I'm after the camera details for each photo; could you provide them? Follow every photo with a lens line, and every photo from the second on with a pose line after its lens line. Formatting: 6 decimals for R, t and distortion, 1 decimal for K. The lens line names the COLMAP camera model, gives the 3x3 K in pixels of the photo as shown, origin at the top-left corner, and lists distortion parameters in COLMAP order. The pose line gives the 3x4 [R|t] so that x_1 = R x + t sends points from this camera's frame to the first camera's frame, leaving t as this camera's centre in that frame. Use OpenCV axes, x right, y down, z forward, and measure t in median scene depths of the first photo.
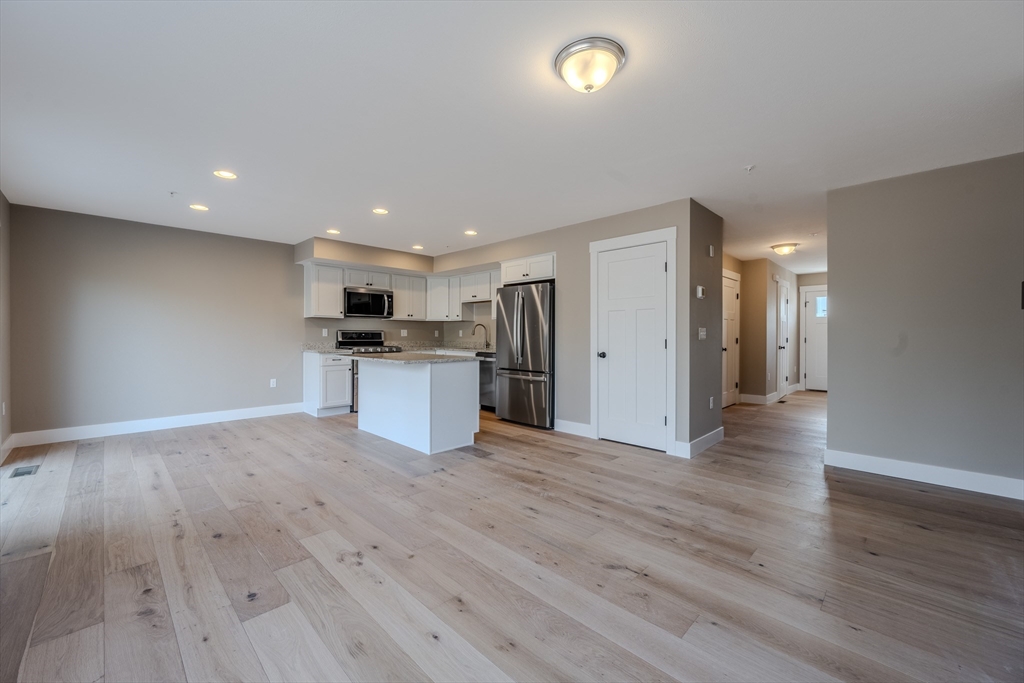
lens RADIAL K [[404.6, 0, 517.6], [0, 404.6, 341.5], [0, 0, 1]] dist [-0.003346, 0.000541]
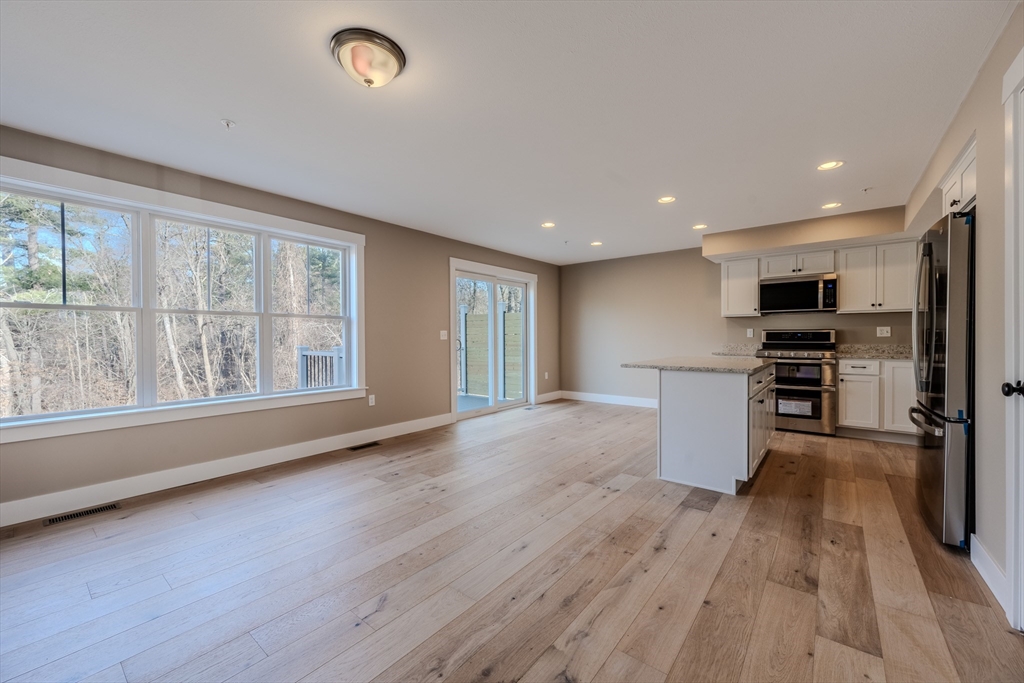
lens RADIAL K [[404.6, 0, 507.9], [0, 404.6, 343.4], [0, 0, 1]] dist [-0.003346, 0.000541]
pose [[0.092960, 0.012792, -0.995588, 0.660580], [-0.012169, 0.999857, 0.011711, -0.005184], [0.995595, 0.011027, 0.093103, 0.697787]]
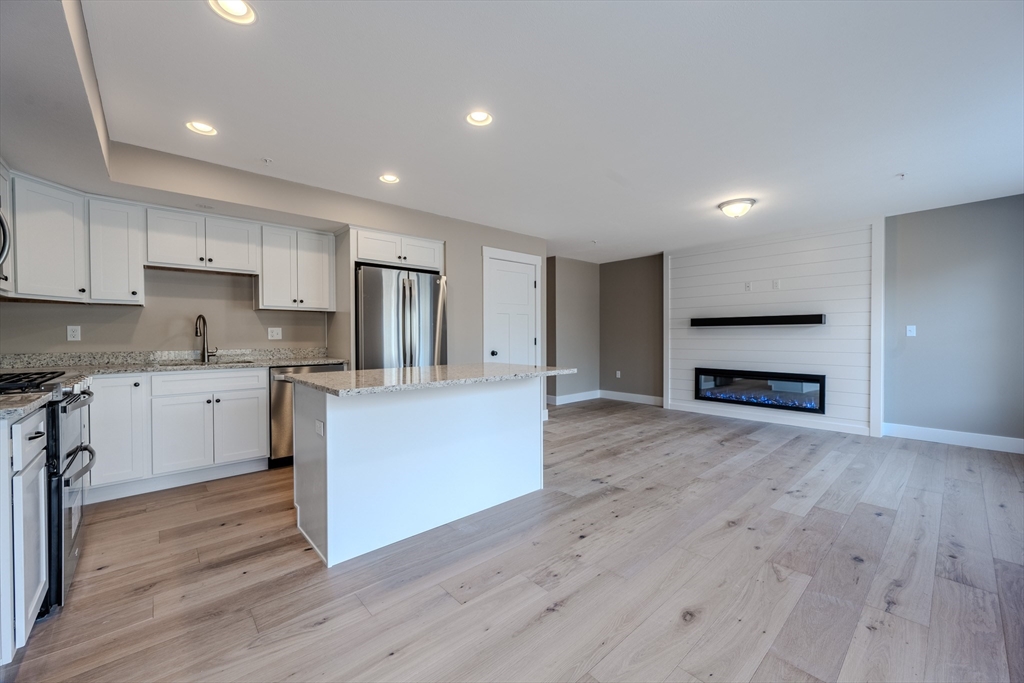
lens RADIAL K [[404.6, 0, 506.5], [0, 404.6, 339.5], [0, 0, 1]] dist [-0.003346, 0.000541]
pose [[0.073562, -0.012538, 0.997212, -1.136509], [0.021136, 0.999716, 0.011010, -0.018644], [-0.997067, 0.020267, 0.073807, 1.148381]]
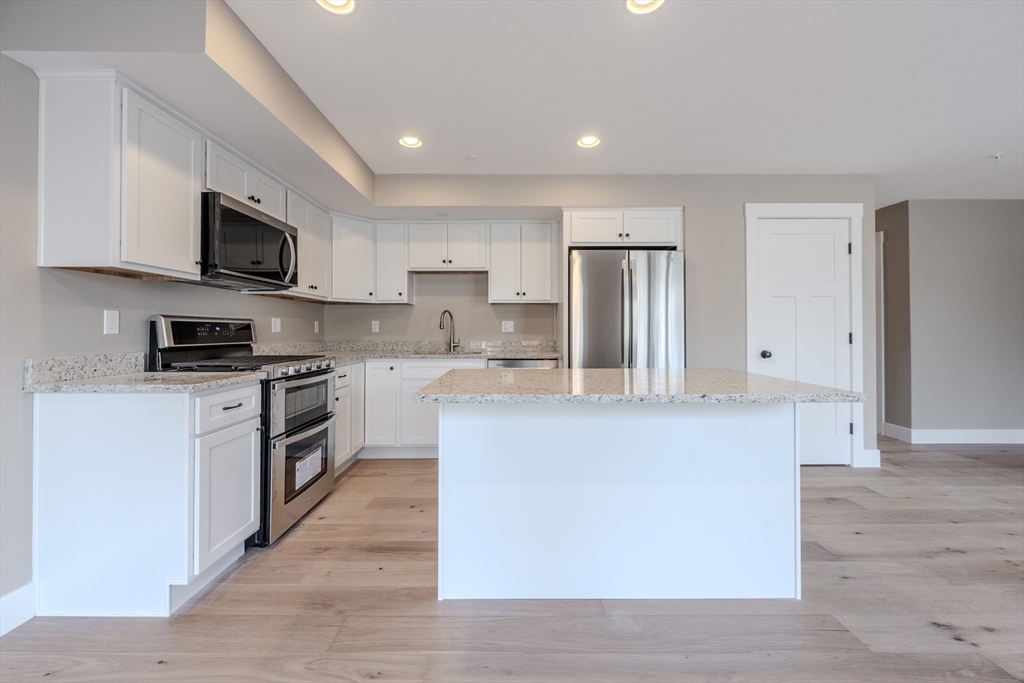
lens RADIAL K [[404.6, 0, 516.6], [0, 404.6, 325.0], [0, 0, 1]] dist [-0.003346, 0.000541]
pose [[0.715734, 0.005095, 0.698354, -0.850619], [0.014585, 0.999646, -0.022241, -0.014520], [-0.698220, 0.026104, 0.715407, 1.018402]]
